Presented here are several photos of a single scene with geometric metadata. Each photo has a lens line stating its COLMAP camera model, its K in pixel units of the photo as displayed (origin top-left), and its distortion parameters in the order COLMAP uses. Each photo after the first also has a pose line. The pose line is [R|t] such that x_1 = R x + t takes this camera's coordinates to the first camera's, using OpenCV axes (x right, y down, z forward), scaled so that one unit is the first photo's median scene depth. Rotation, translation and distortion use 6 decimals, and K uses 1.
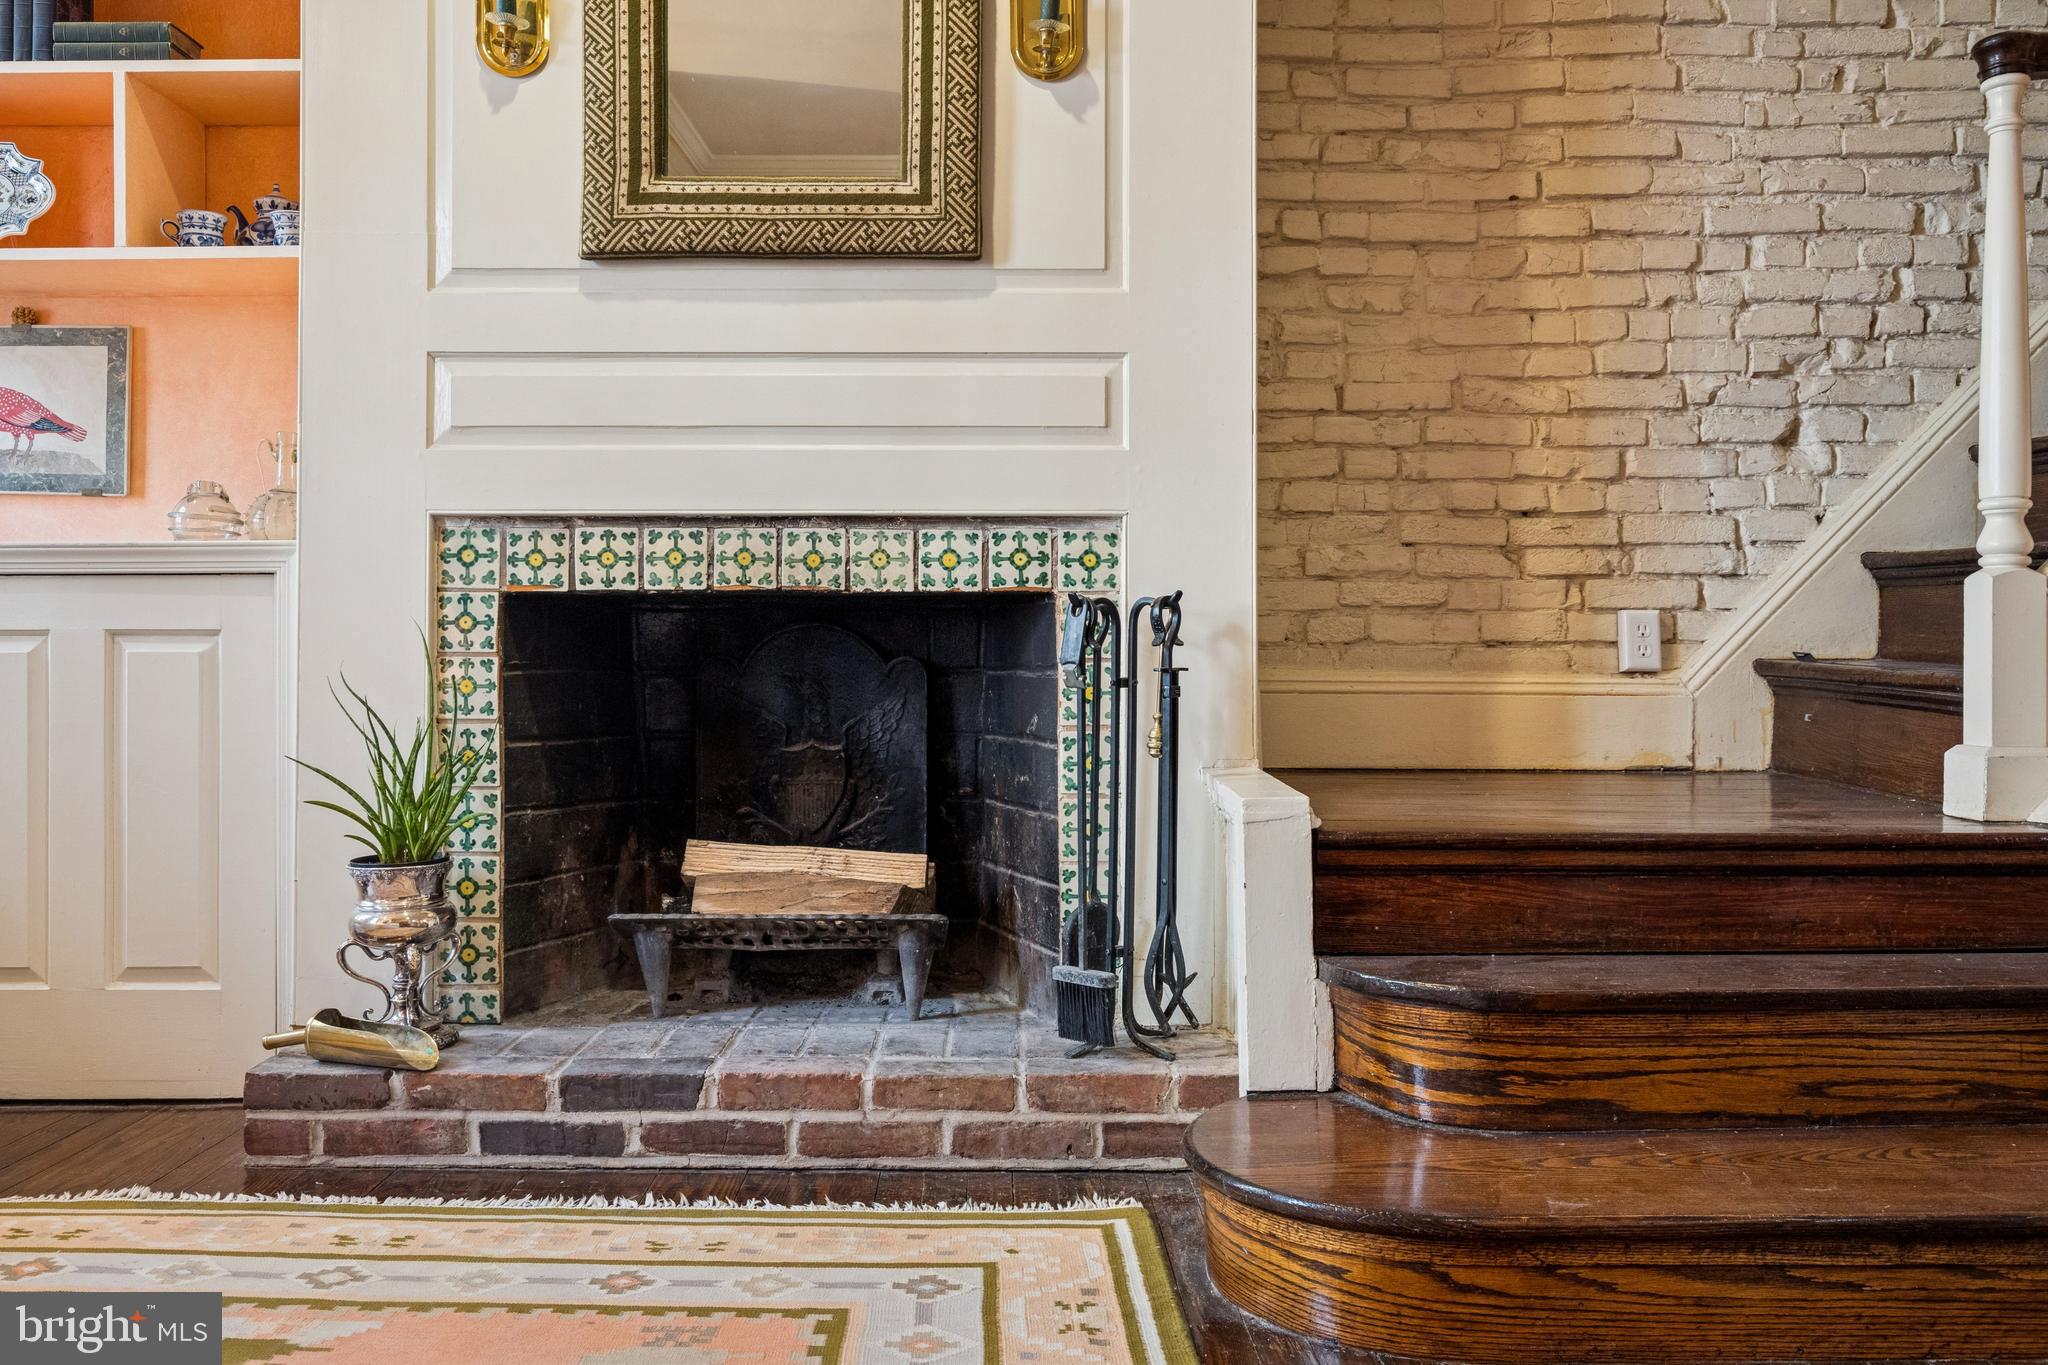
lens RADIAL K [[1667.5, 0, 1004.9], [0, 1667.5, 676.5], [0, 0, 1]] dist [0.012649, -0.014698]
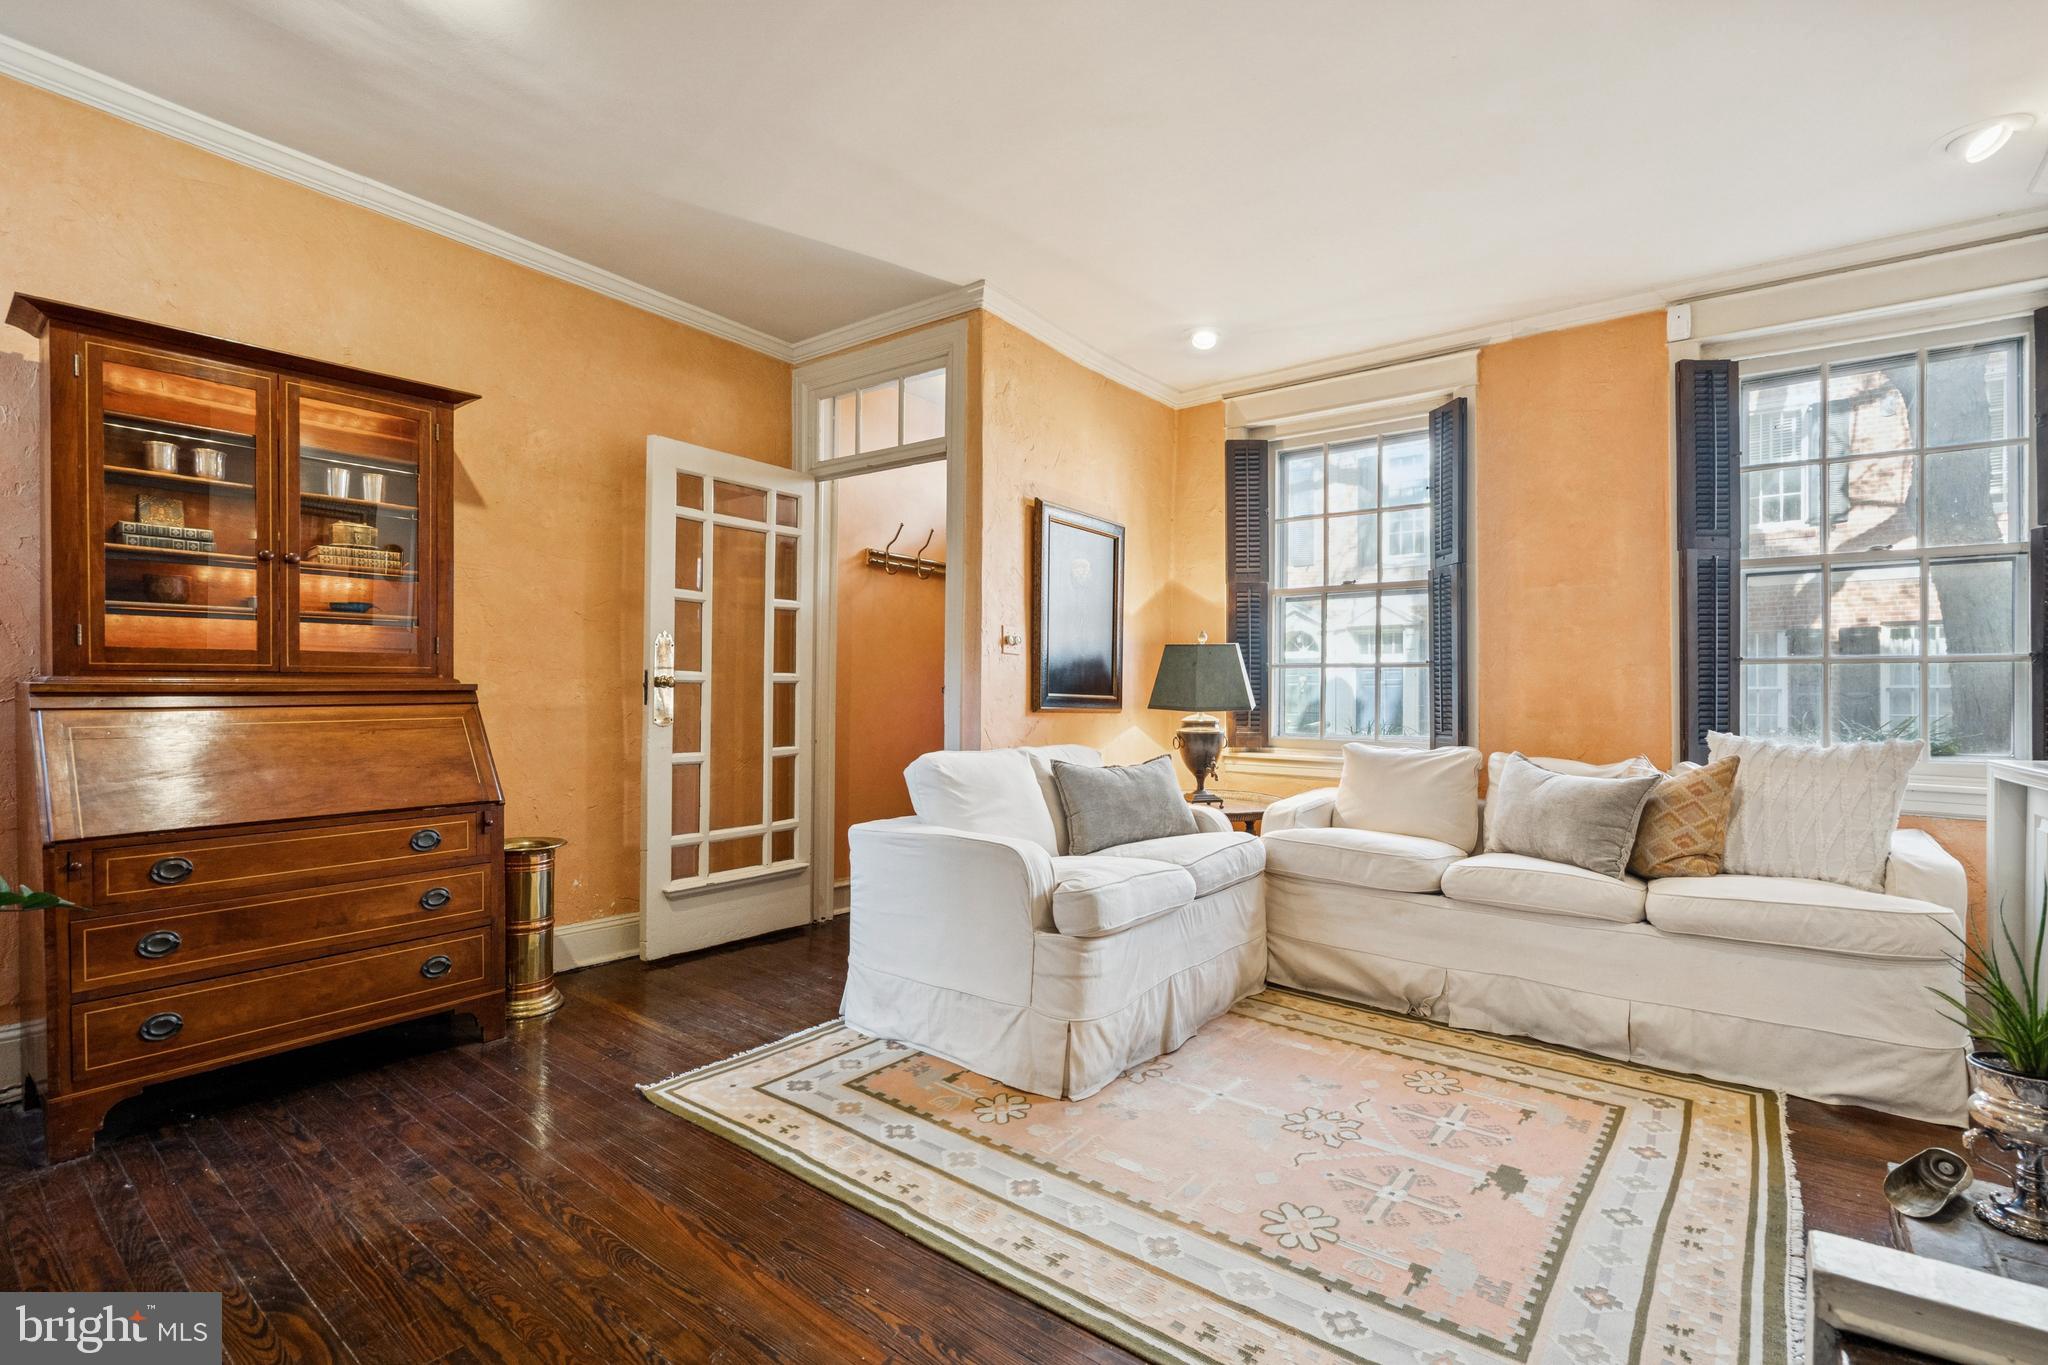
lens RADIAL K [[933.7, 0, 1002.8], [0, 933.7, 707.5], [0, 0, 1]] dist [-0.004534, 0.002302]
pose [[-0.633558, -0.002337, -0.773692, 0.573875], [-0.008024, 0.999962, 0.003550, -0.133536], [0.773653, 0.008457, -0.633553, 0.806416]]
